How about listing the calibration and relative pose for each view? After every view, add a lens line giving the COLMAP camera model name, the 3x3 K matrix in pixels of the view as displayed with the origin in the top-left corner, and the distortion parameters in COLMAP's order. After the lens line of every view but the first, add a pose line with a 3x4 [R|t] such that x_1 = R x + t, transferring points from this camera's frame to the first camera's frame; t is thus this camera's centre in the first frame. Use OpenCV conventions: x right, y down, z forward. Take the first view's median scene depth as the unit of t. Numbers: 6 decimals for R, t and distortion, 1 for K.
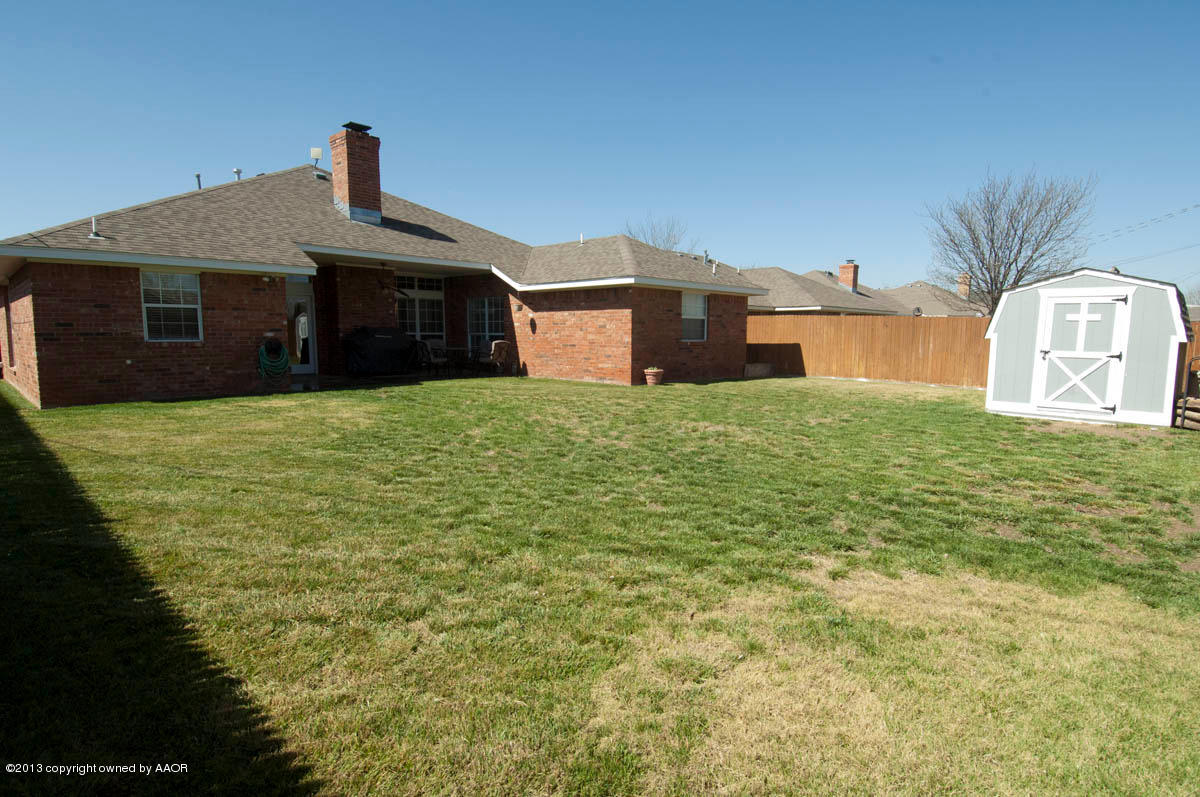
lens RADIAL K [[613.4, 0, 596.9], [0, 613.4, 406.7], [0, 0, 1]] dist [0.015160, -0.031224]
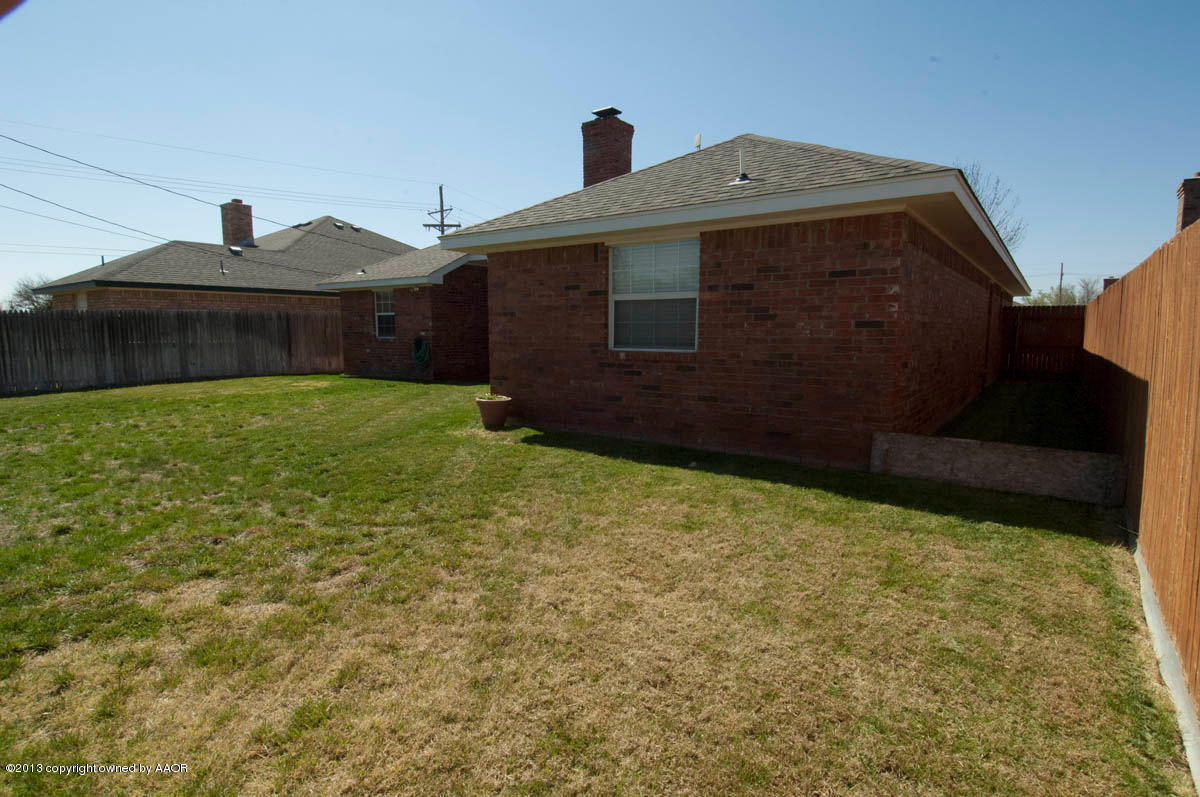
lens RADIAL K [[613.4, 0, 603.3], [0, 613.4, 406.9], [0, 0, 1]] dist [0.015160, -0.031224]
pose [[0.134852, 0.121277, -0.983416, 0.767241], [-0.114916, 0.987699, 0.106047, -0.143135], [0.984180, 0.098709, 0.147129, 1.175660]]
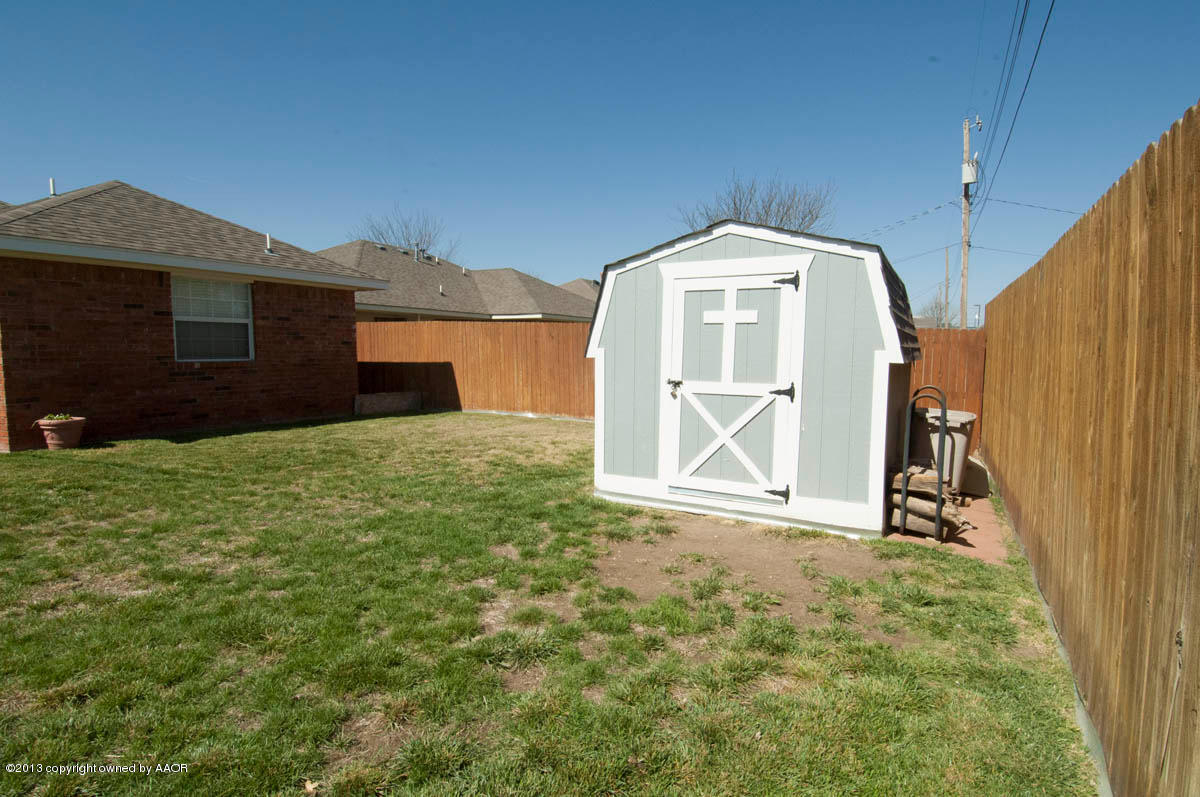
lens RADIAL K [[613.4, 0, 603.7], [0, 613.4, 403.9], [0, 0, 1]] dist [0.015160, -0.031224]
pose [[0.958186, -0.027354, 0.284836, 0.445293], [0.034837, 0.999167, -0.021236, -0.053270], [-0.284018, 0.030271, 0.958341, 0.438718]]
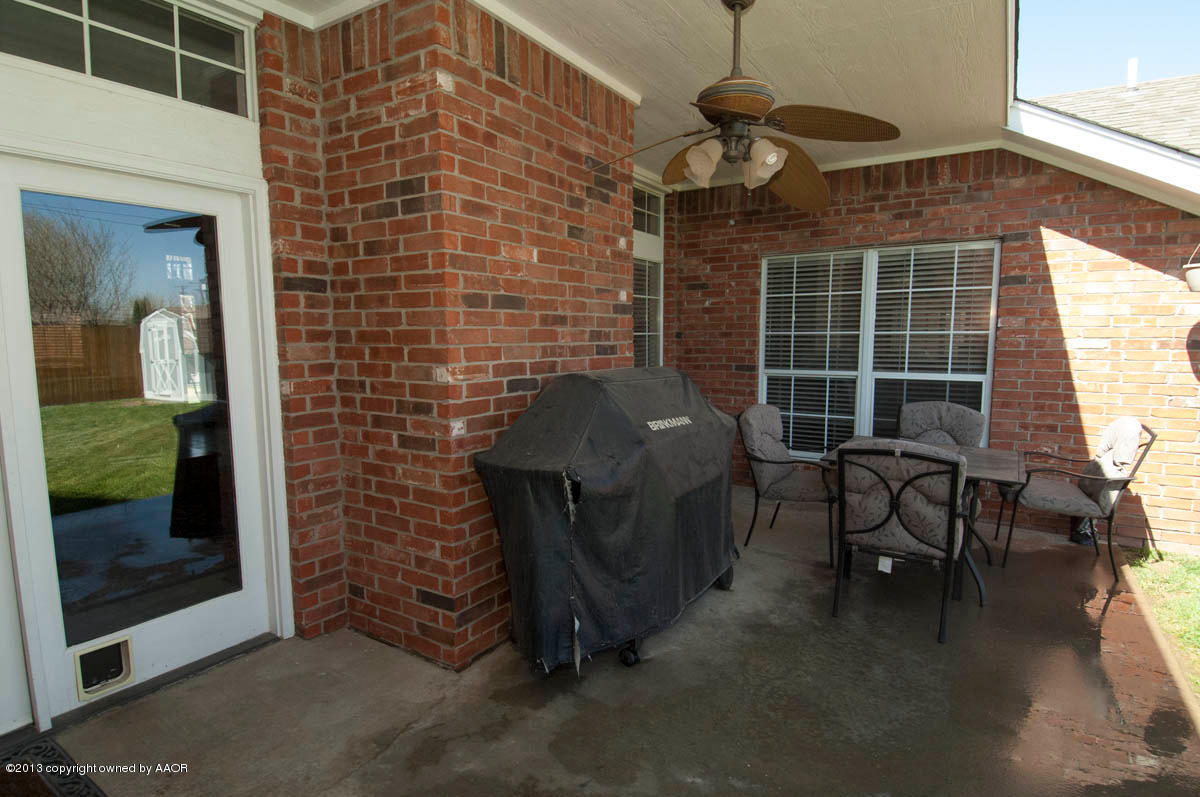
lens RADIAL K [[613.4, 0, 598.5], [0, 613.4, 401.5], [0, 0, 1]] dist [0.015160, -0.031224]
pose [[0.980924, -0.028985, 0.192216, -0.528830], [0.030106, 0.999542, -0.002914, -0.157447], [-0.192044, 0.008645, 0.981348, 1.069771]]
